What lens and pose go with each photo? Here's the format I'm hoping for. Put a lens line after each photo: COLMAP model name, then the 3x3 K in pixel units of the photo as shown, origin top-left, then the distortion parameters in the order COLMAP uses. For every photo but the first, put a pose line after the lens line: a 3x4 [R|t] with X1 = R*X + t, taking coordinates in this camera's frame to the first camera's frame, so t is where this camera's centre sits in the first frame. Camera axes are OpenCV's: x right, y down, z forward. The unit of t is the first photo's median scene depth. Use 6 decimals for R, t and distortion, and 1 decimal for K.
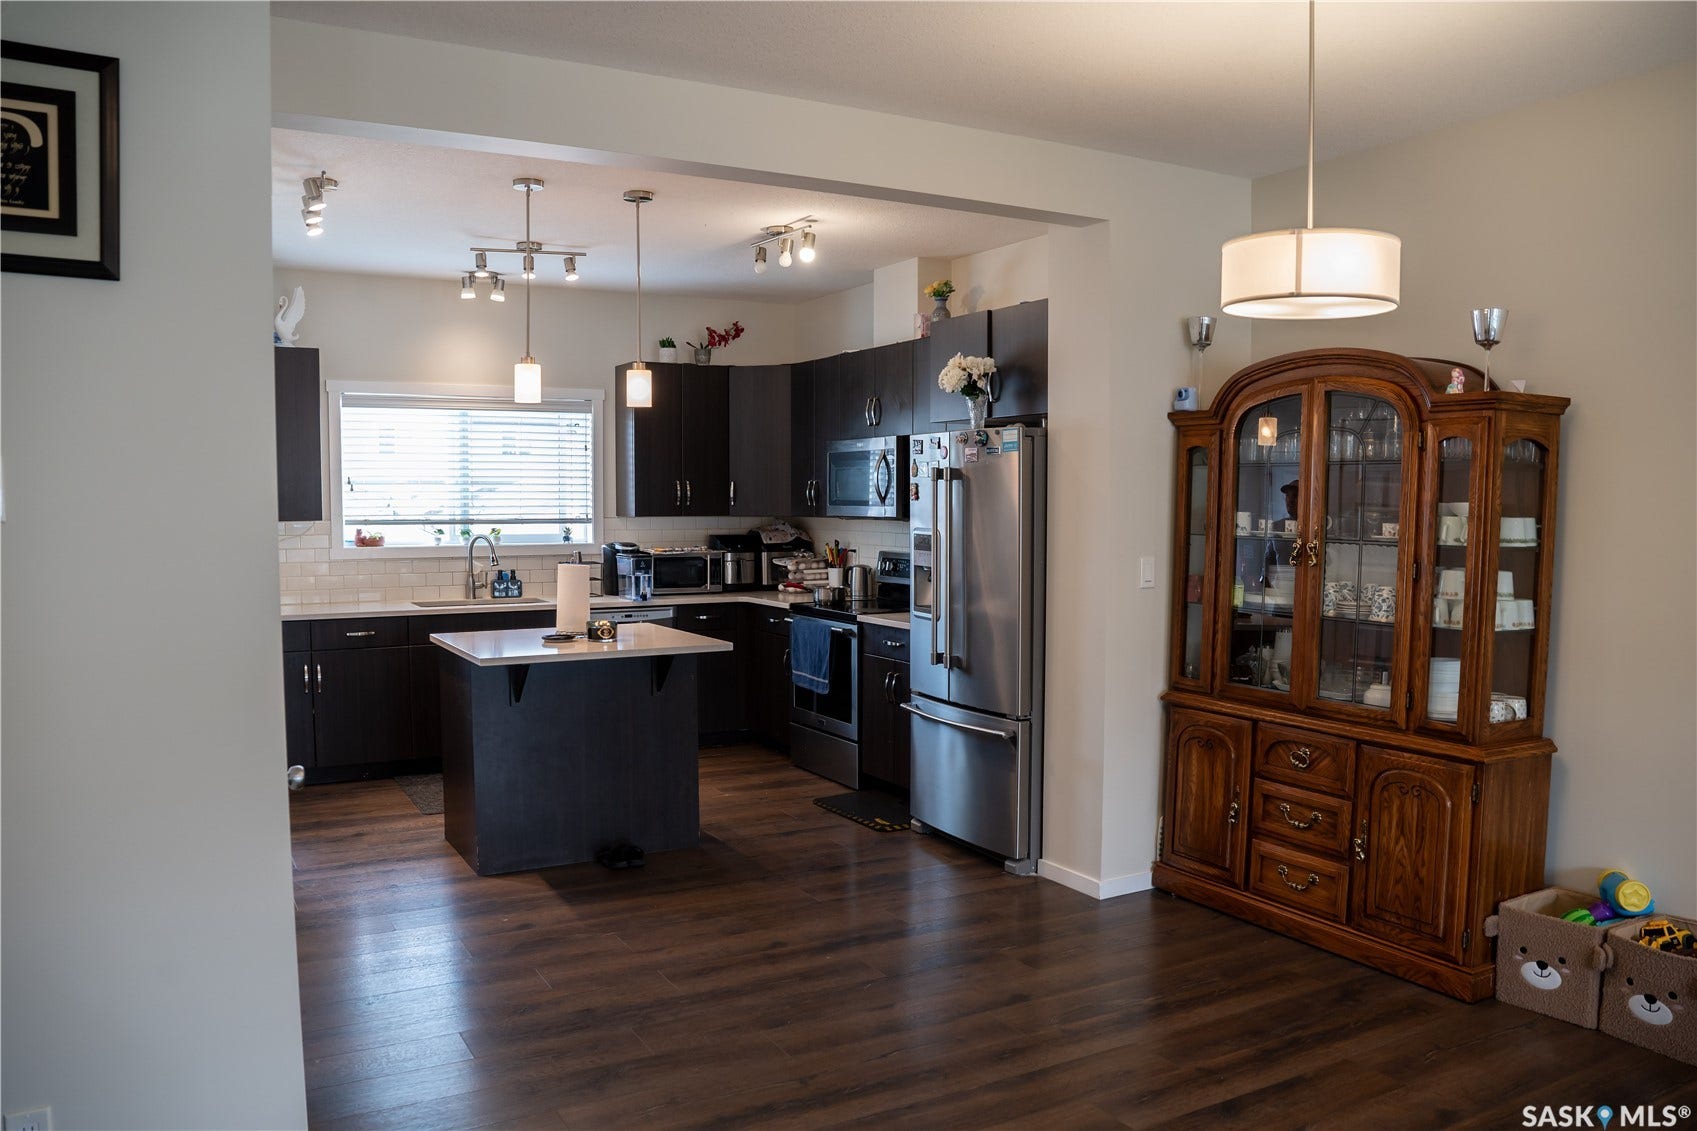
lens RADIAL K [[1277.1, 0, 840.7], [0, 1277.1, 596.7], [0, 0, 1]] dist [-0.141268, 0.095682]
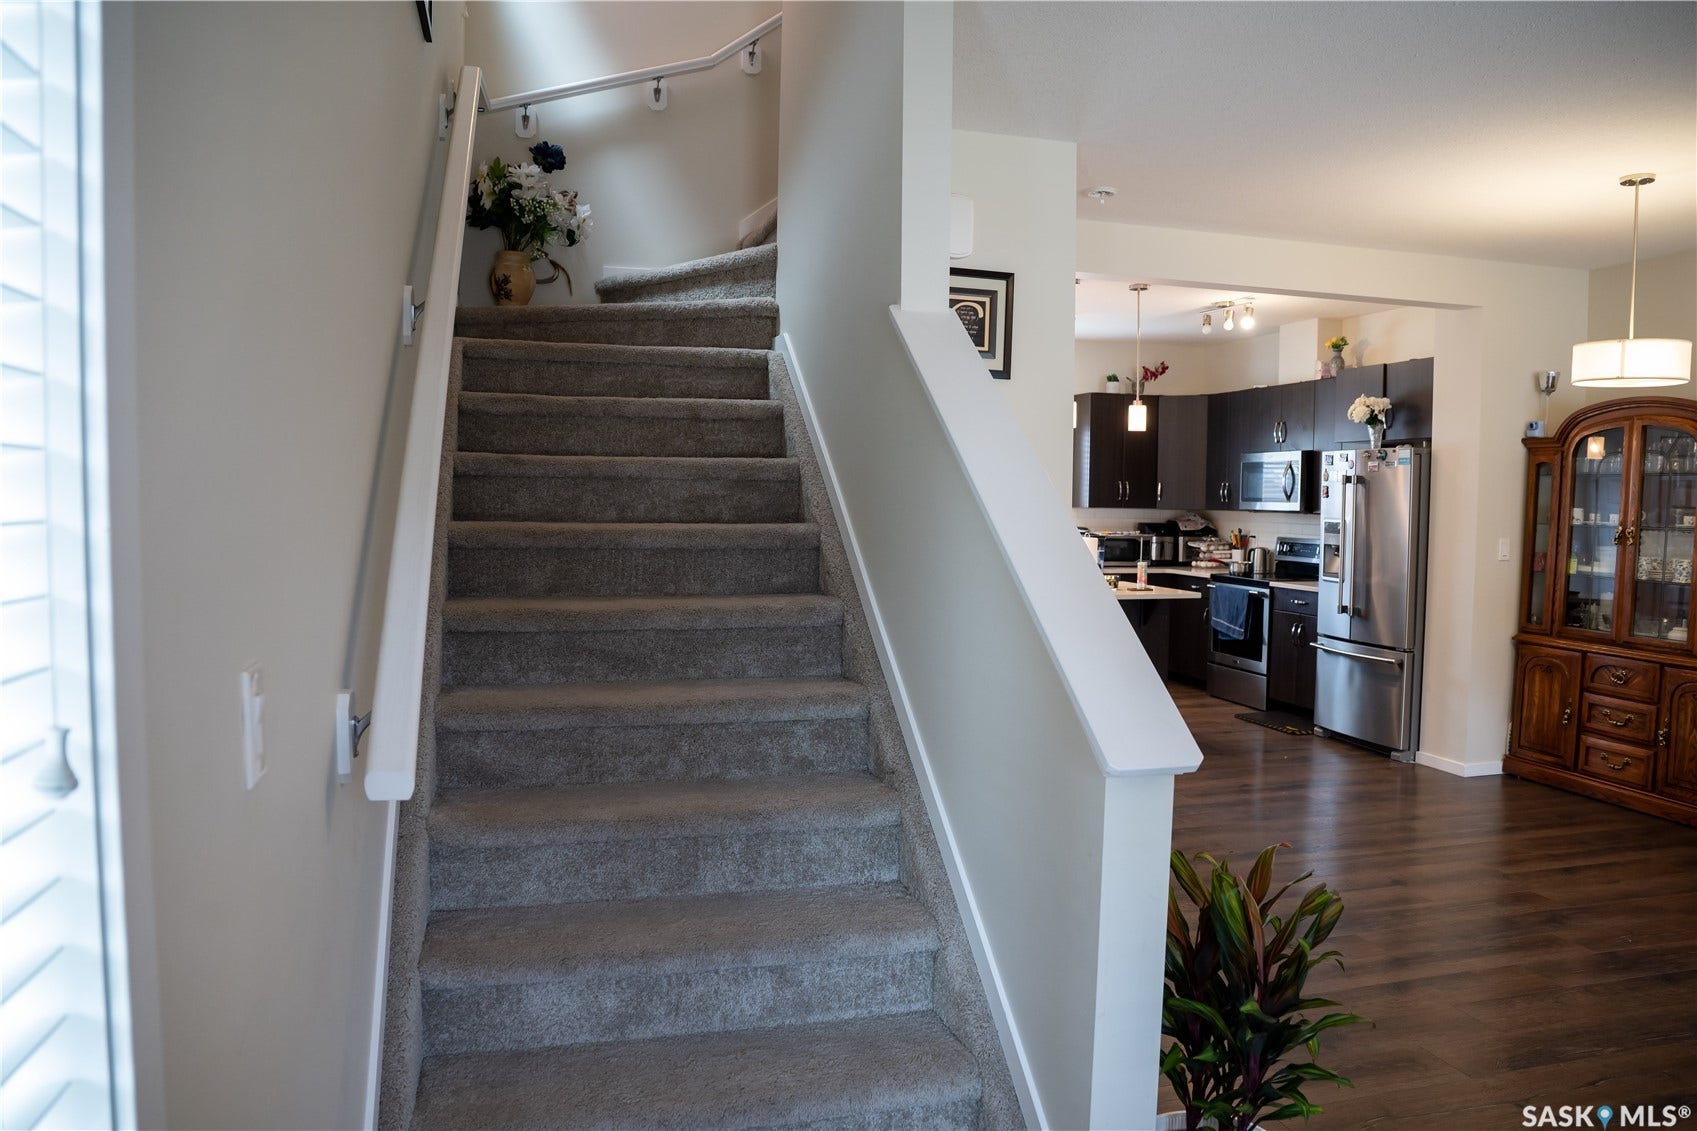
lens RADIAL K [[1194.7, 0, 848.5], [0, 1194.7, 565.5], [0, 0, 1]] dist [-0.140052, 0.088049]
pose [[0.969355, 0.025918, -0.244295, -0.122913], [-0.030892, 0.999386, -0.016549, 0.033389], [0.243716, 0.023589, 0.969560, -0.344531]]
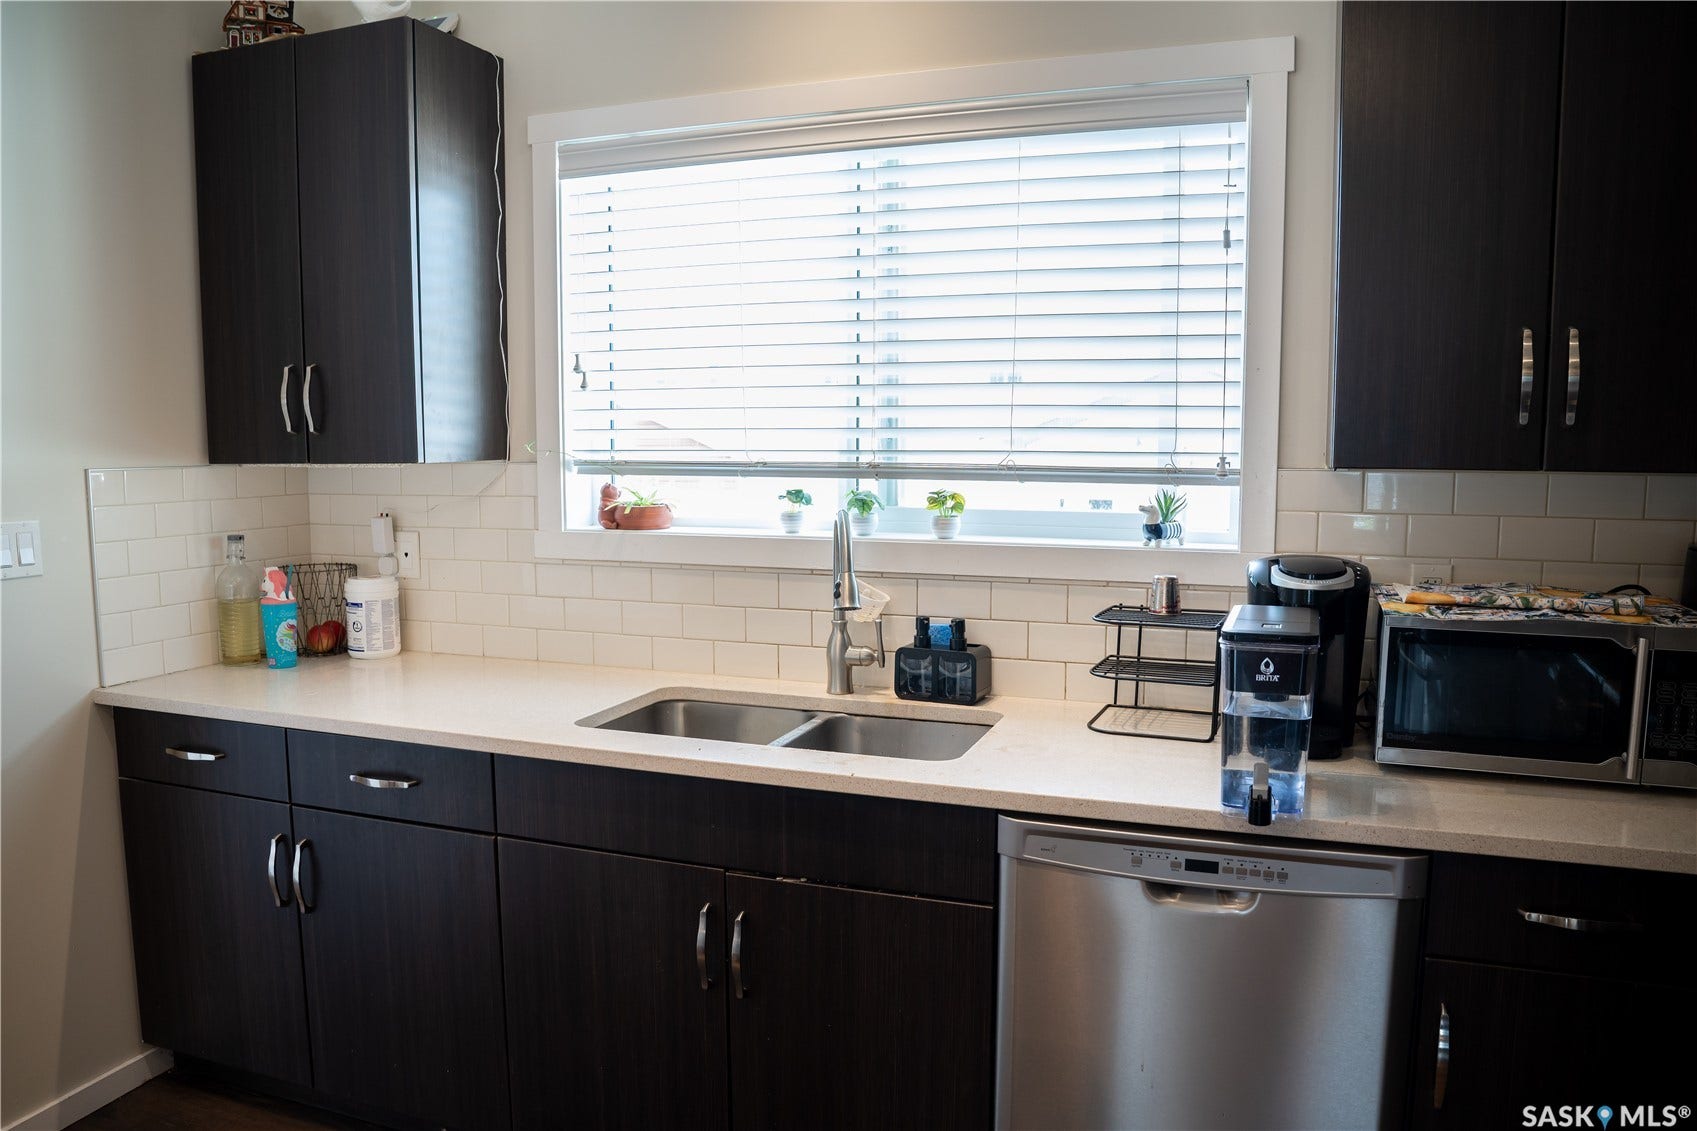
lens RADIAL K [[1206.9, 0, 847.1], [0, 1206.9, 589.4], [0, 0, 1]] dist [-0.138661, 0.086934]
pose [[0.656521, 0.090769, -0.748827, -0.051249], [-0.056991, 0.995865, 0.070748, -0.060898], [0.752152, -0.003771, 0.658979, 0.940861]]
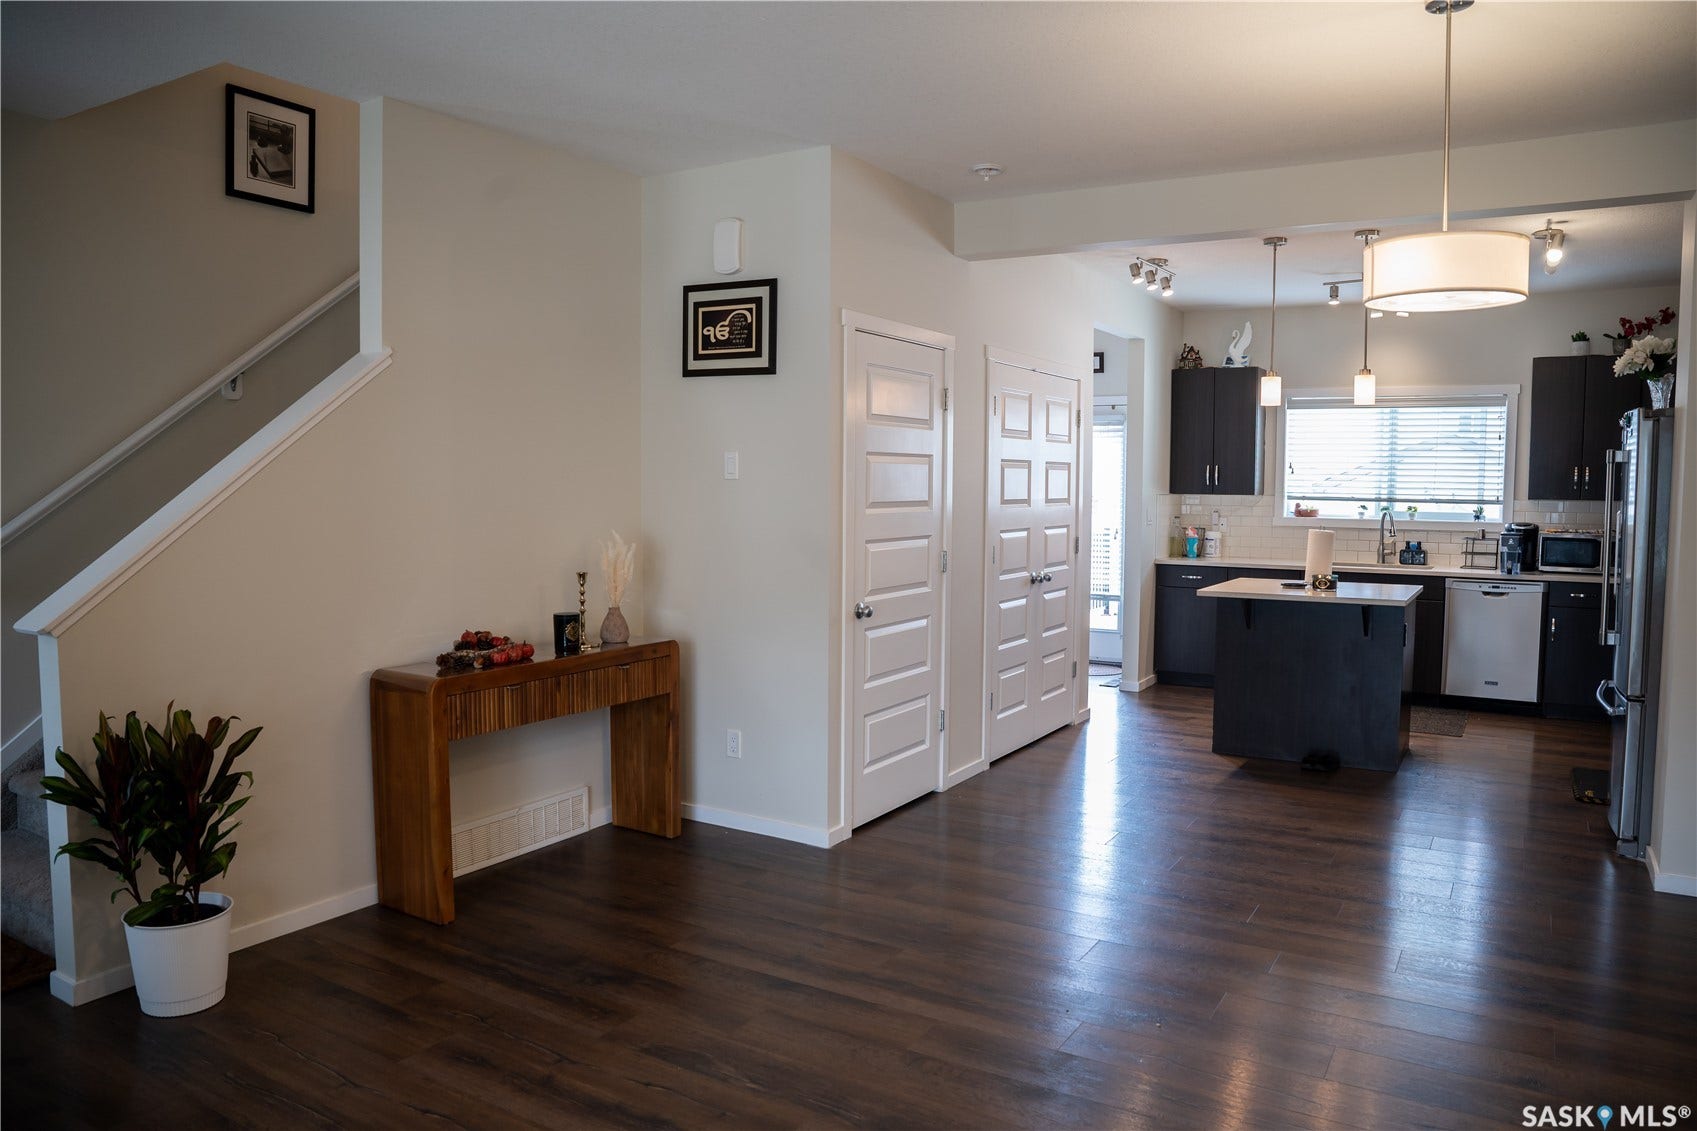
lens RADIAL K [[1150.1, 0, 848.5], [0, 1150.1, 565.5], [0, 0, 1]] dist [-0.131104, 0.070205]
pose [[0.495405, 0.065285, -0.866205, 0.467110], [-0.072373, 0.996807, 0.033736, 0.005469], [0.865642, 0.045977, 0.498548, 0.023019]]
